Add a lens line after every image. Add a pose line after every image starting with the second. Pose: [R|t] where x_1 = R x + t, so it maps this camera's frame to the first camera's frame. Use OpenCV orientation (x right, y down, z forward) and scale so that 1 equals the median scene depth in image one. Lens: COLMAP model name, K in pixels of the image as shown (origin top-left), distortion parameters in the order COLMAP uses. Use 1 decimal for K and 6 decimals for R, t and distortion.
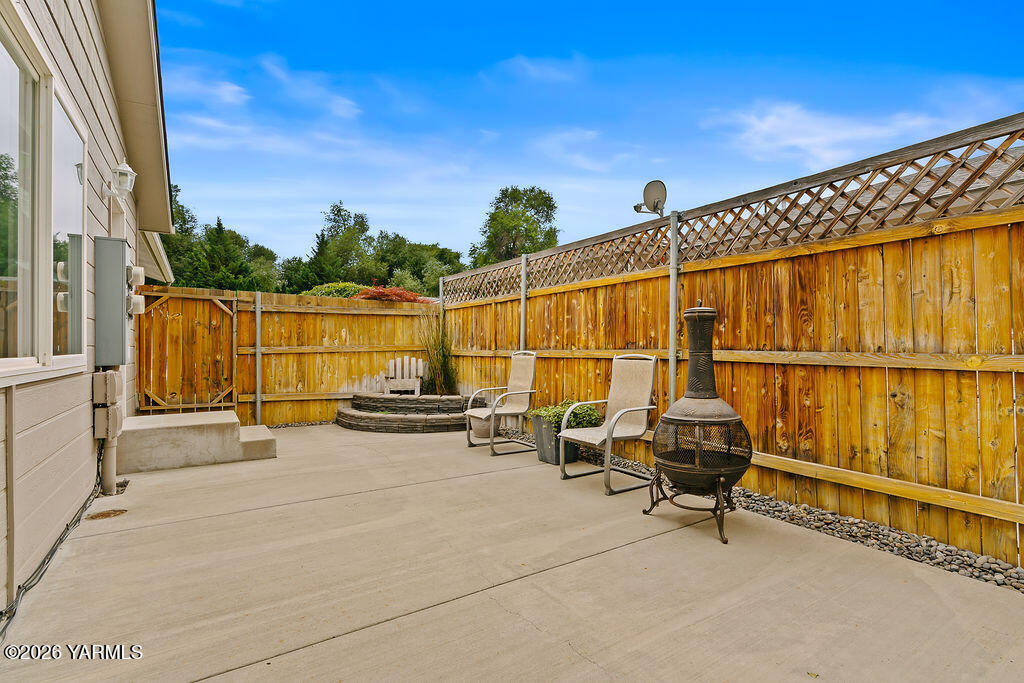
lens RADIAL K [[489.1, 0, 560.4], [0, 489.1, 330.1], [0, 0, 1]] dist [0.004169, 0.000667]
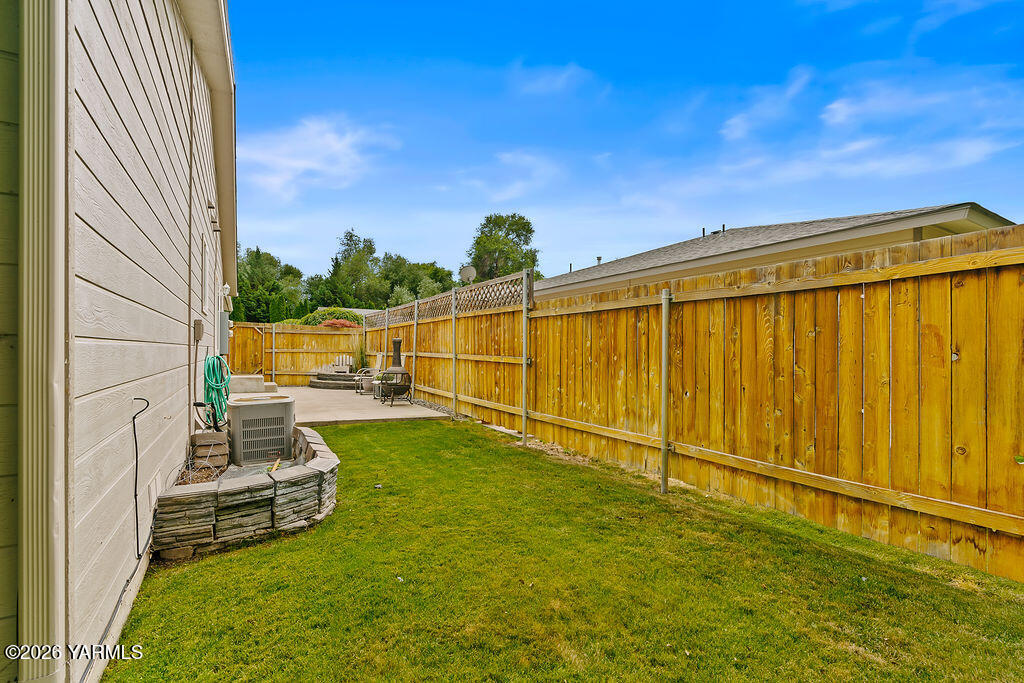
lens RADIAL K [[462.9, 0, 510.2], [0, 462.9, 348.0], [0, 0, 1]] dist [-0.003277, 0.000211]
pose [[0.994063, 0.016166, -0.107597, 0.058224], [-0.013911, 0.999668, 0.021671, -0.002619], [0.107912, -0.020046, 0.993958, -0.083265]]
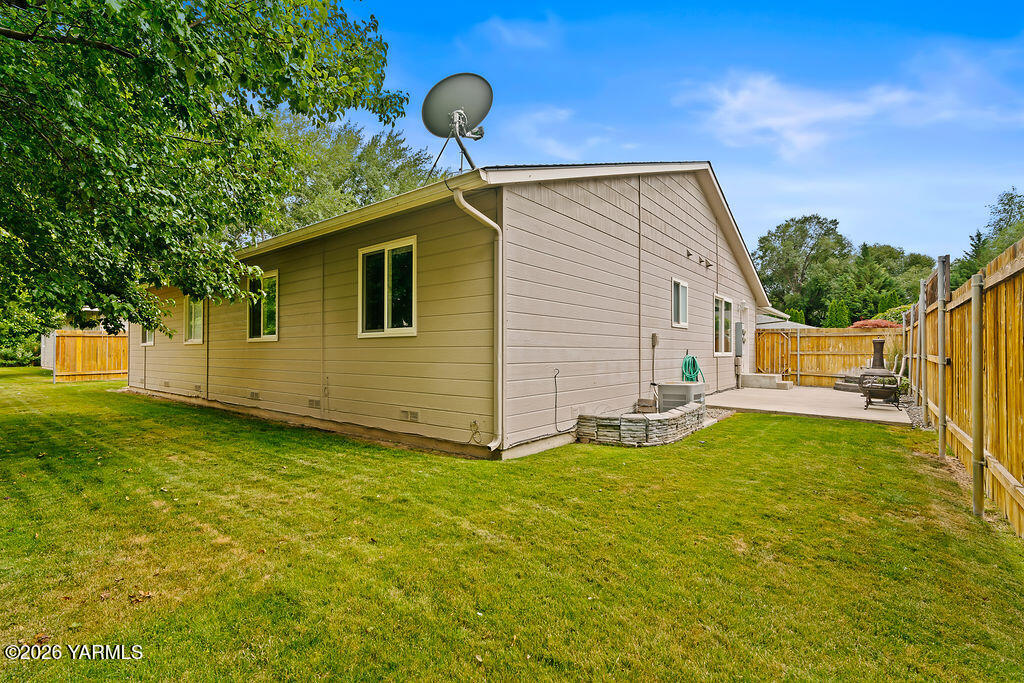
lens RADIAL K [[462.9, 0, 510.2], [0, 462.9, 348.0], [0, 0, 1]] dist [-0.003277, 0.000211]
pose [[0.264712, 0.001990, -0.964325, 0.105384], [0.020595, 0.999758, 0.007717, -0.002563], [0.964108, -0.021903, 0.264607, -0.084159]]
